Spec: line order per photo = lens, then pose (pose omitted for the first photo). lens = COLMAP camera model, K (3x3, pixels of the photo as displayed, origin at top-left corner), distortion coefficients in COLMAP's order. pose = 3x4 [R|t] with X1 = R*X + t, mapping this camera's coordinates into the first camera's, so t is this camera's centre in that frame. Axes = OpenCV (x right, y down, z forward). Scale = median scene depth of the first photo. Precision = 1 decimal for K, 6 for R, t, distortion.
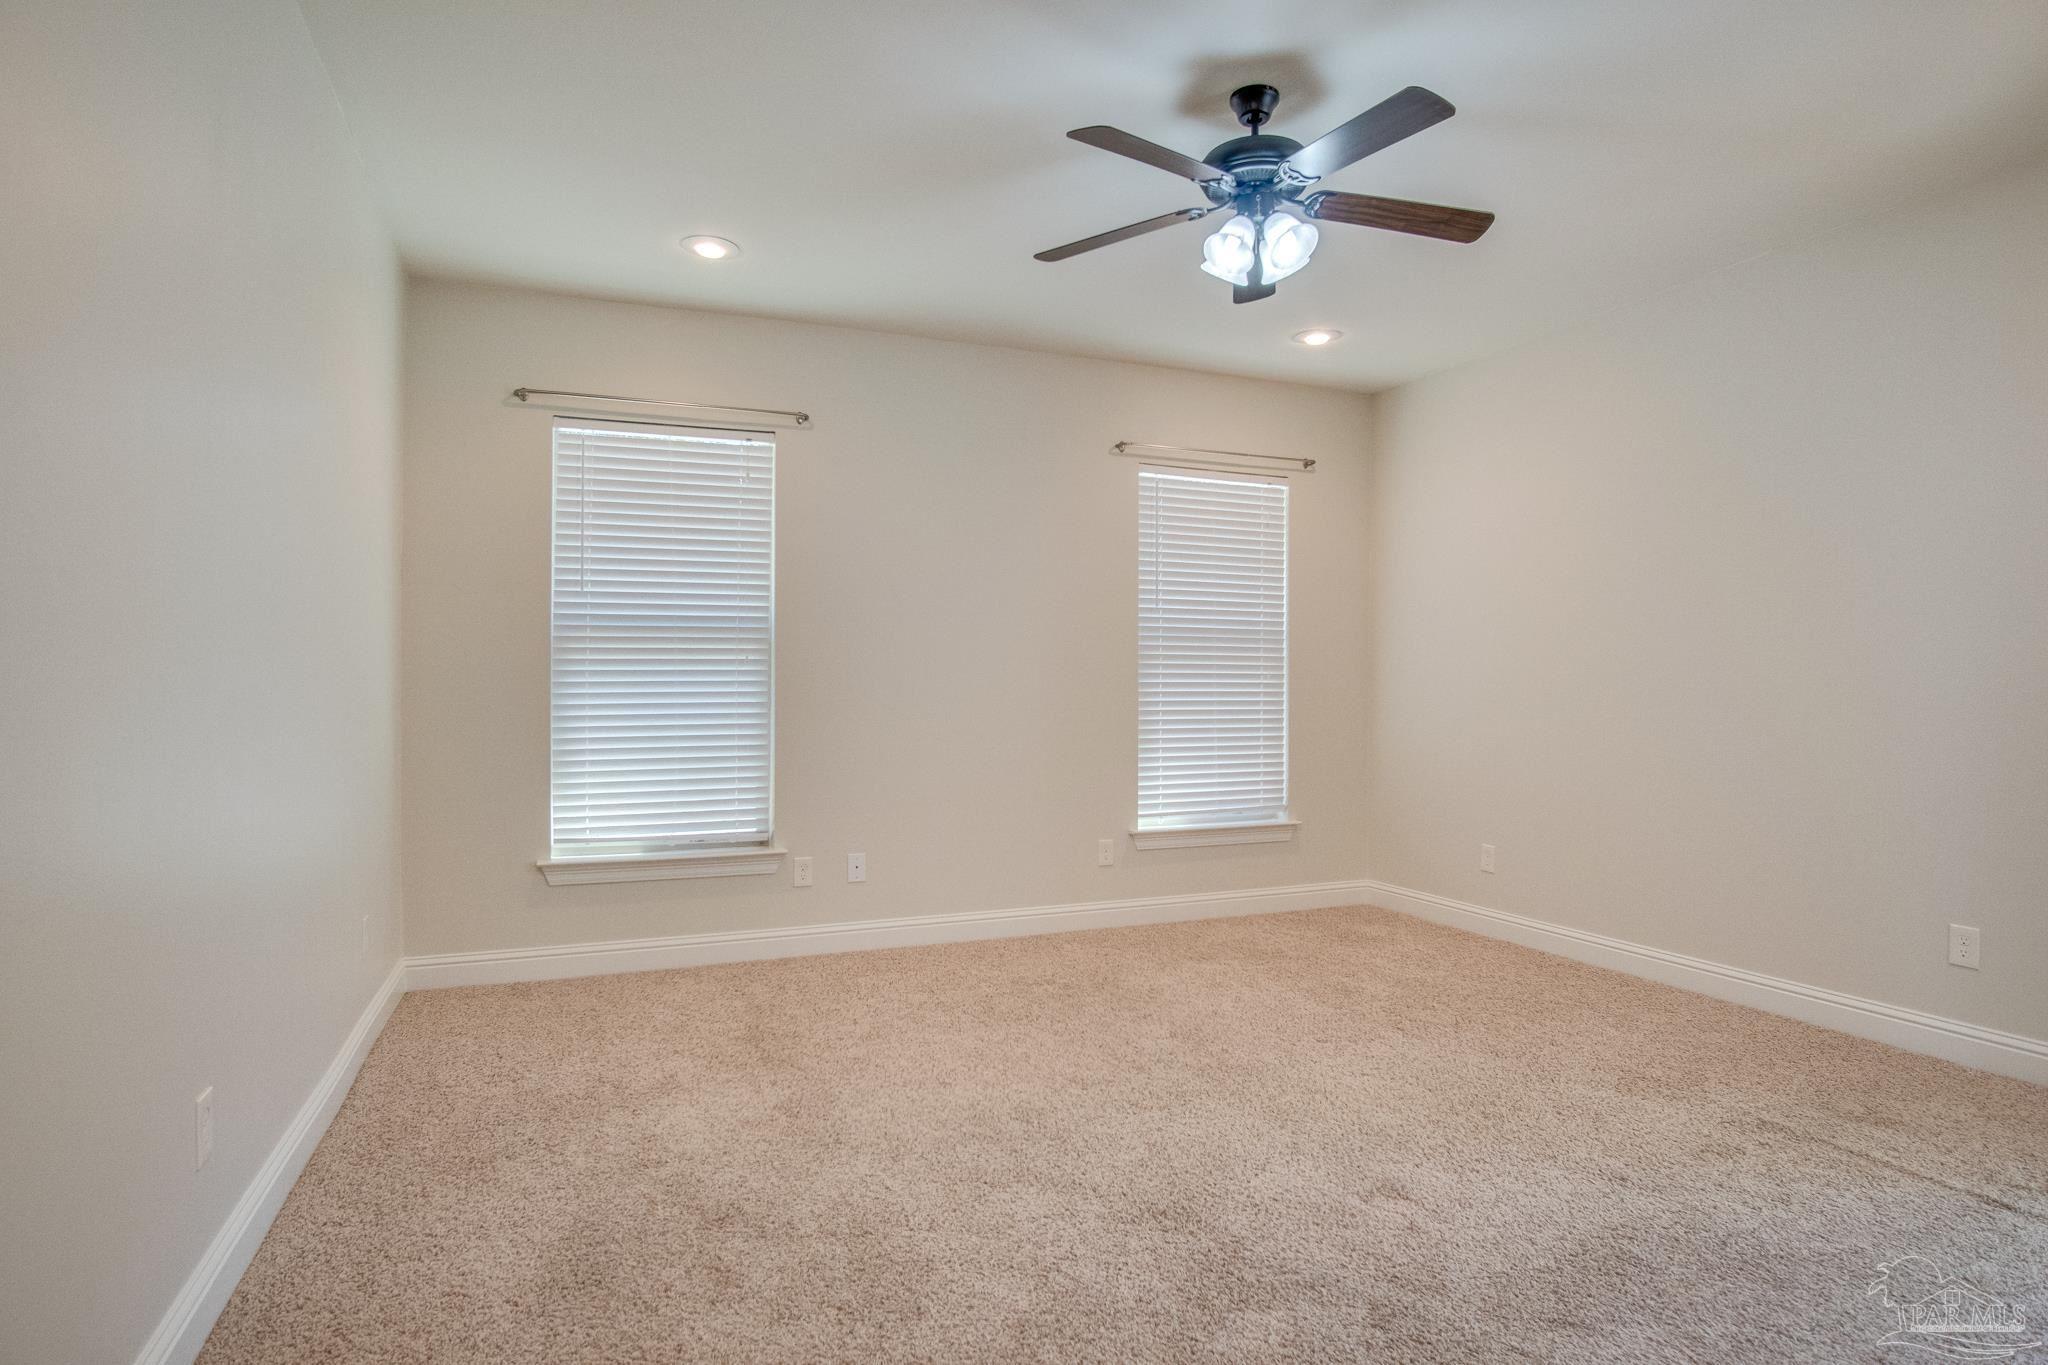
lens RADIAL K [[1100.0, 0, 1024.0], [0, 1100.0, 682.5], [0, 0, 1]] dist [-0.039748, 0.014177]
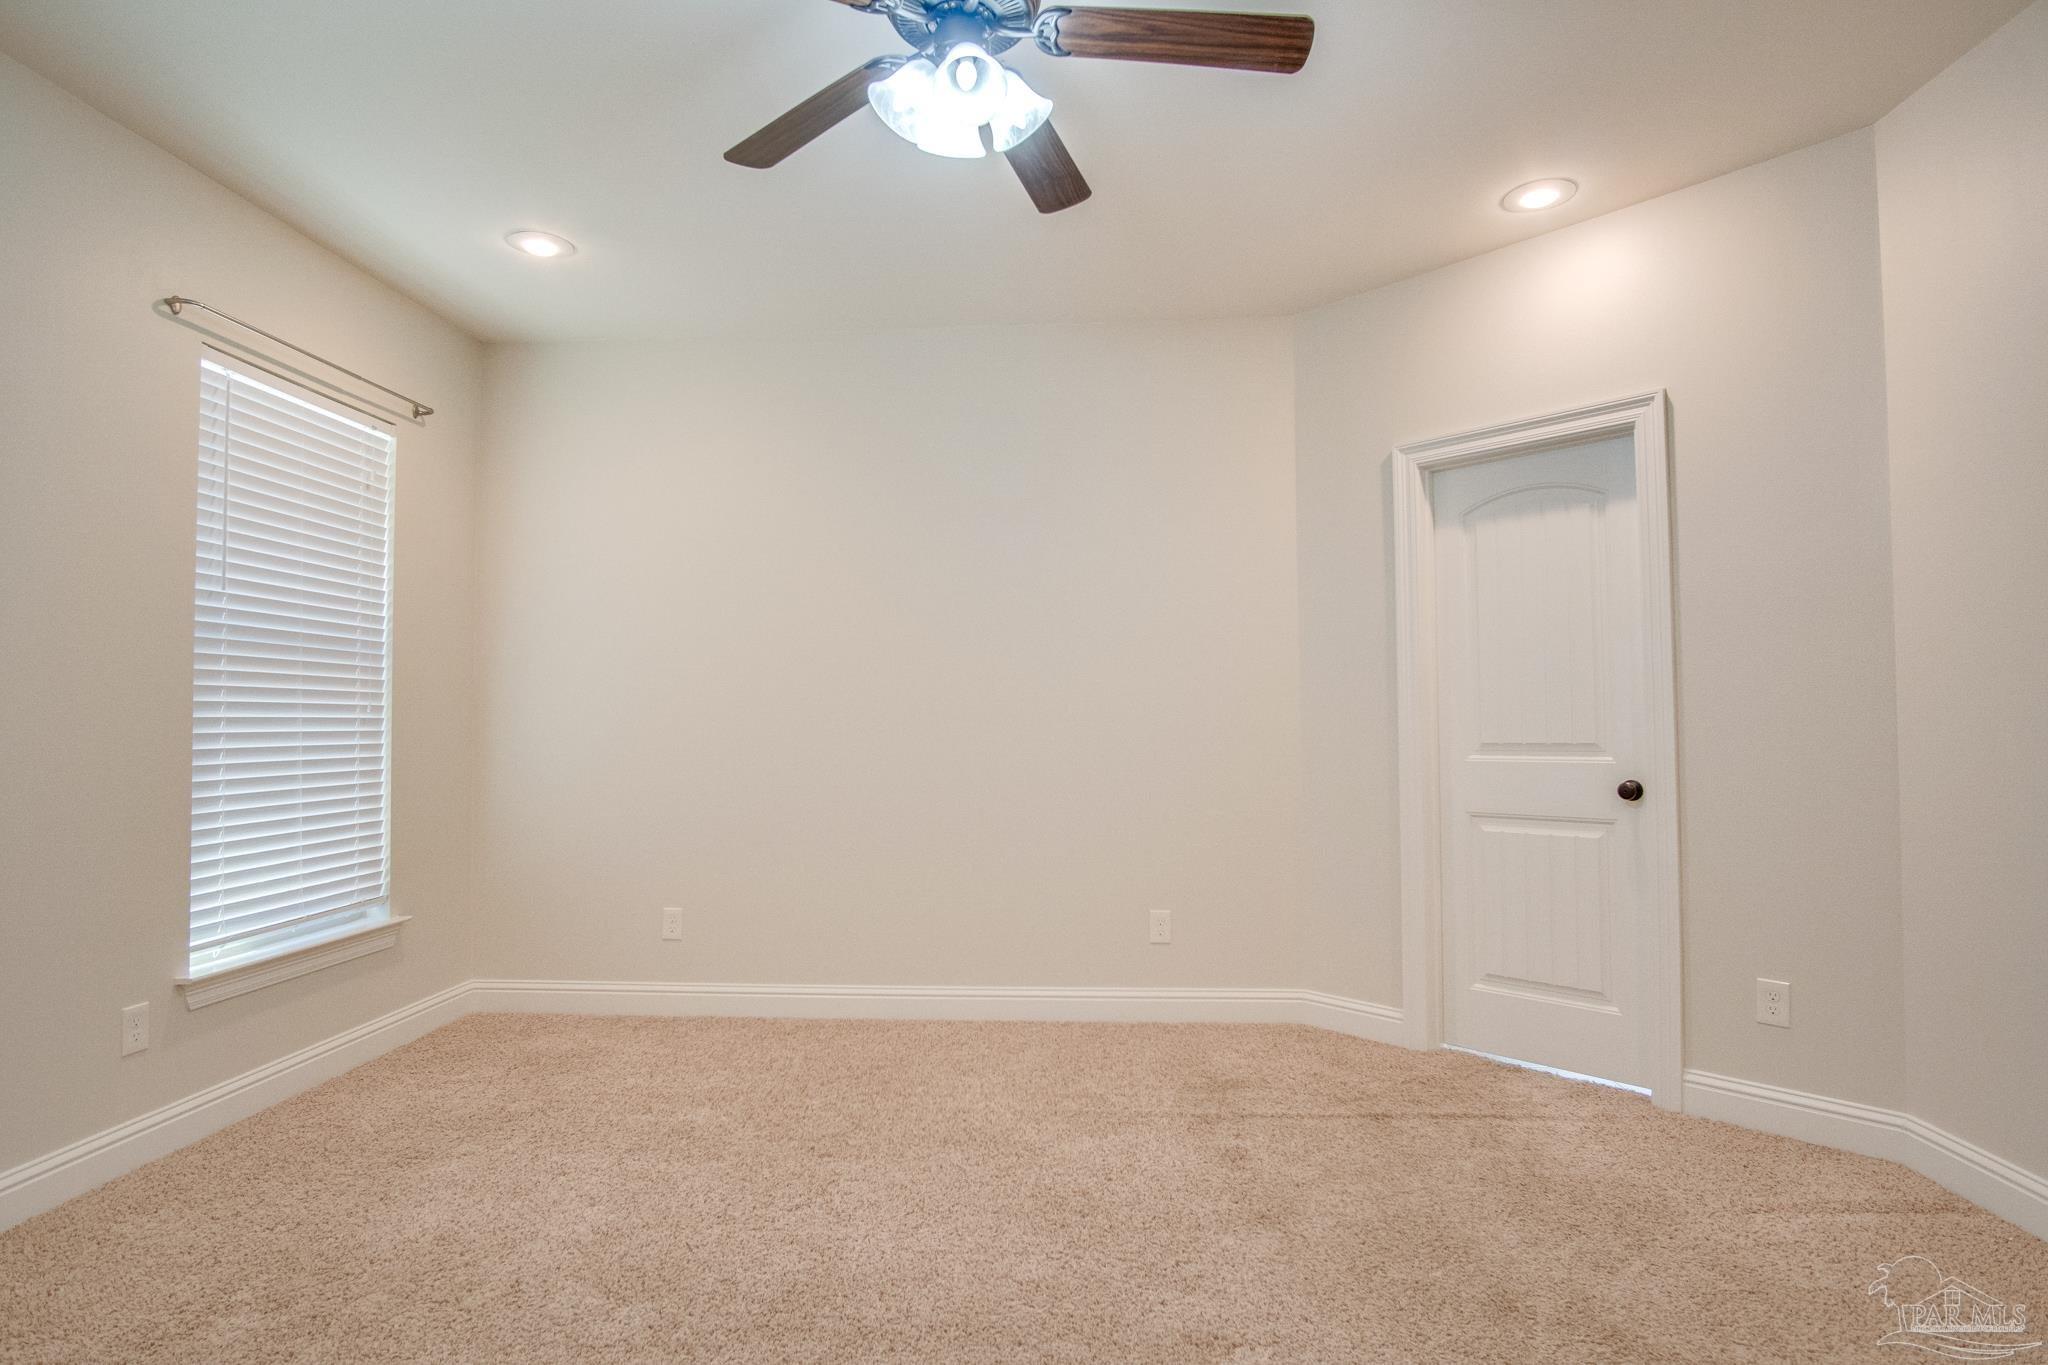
lens RADIAL K [[1100.0, 0, 1024.0], [0, 1100.0, 682.5], [0, 0, 1]] dist [-0.039748, 0.014177]
pose [[0.438541, 0.025935, 0.898337, -0.213162], [0.003673, 0.999523, -0.030649, 0.000329], [-0.898704, 0.016740, 0.438237, 0.356792]]
